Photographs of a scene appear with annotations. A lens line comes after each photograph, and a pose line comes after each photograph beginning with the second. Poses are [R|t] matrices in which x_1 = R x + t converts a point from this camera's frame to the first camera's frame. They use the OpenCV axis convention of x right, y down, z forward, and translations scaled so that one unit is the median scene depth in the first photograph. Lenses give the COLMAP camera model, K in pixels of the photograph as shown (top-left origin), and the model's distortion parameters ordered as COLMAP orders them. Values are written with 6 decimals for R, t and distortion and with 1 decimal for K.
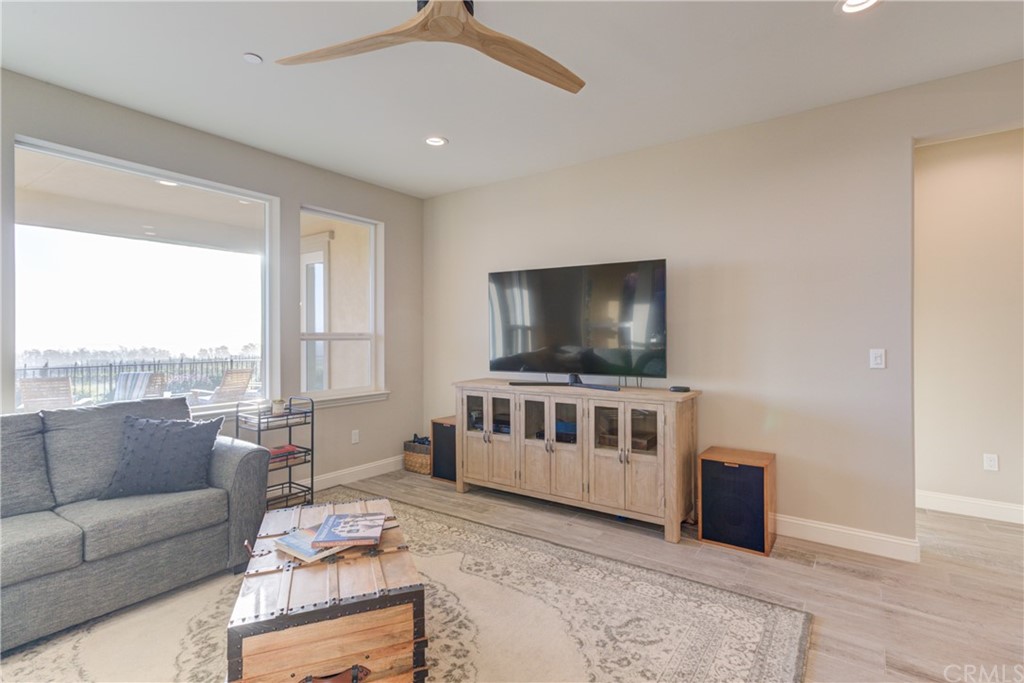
lens RADIAL K [[497.9, 0, 509.5], [0, 497.9, 334.6], [0, 0, 1]] dist [0.009238, 0.003982]
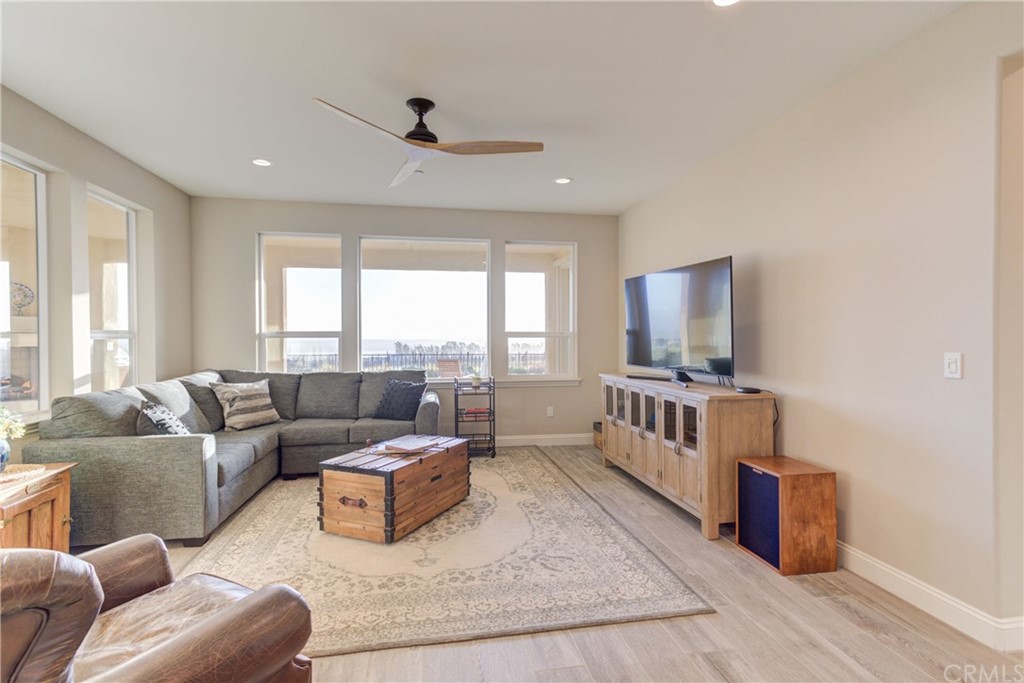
lens RADIAL K [[497.9, 0, 507.5], [0, 497.9, 341.2], [0, 0, 1]] dist [0.009238, 0.003982]
pose [[0.715647, 0.011536, -0.698367, 0.786032], [0.000596, 0.999853, 0.017128, -0.001363], [0.698462, -0.012674, 0.715535, -0.004222]]
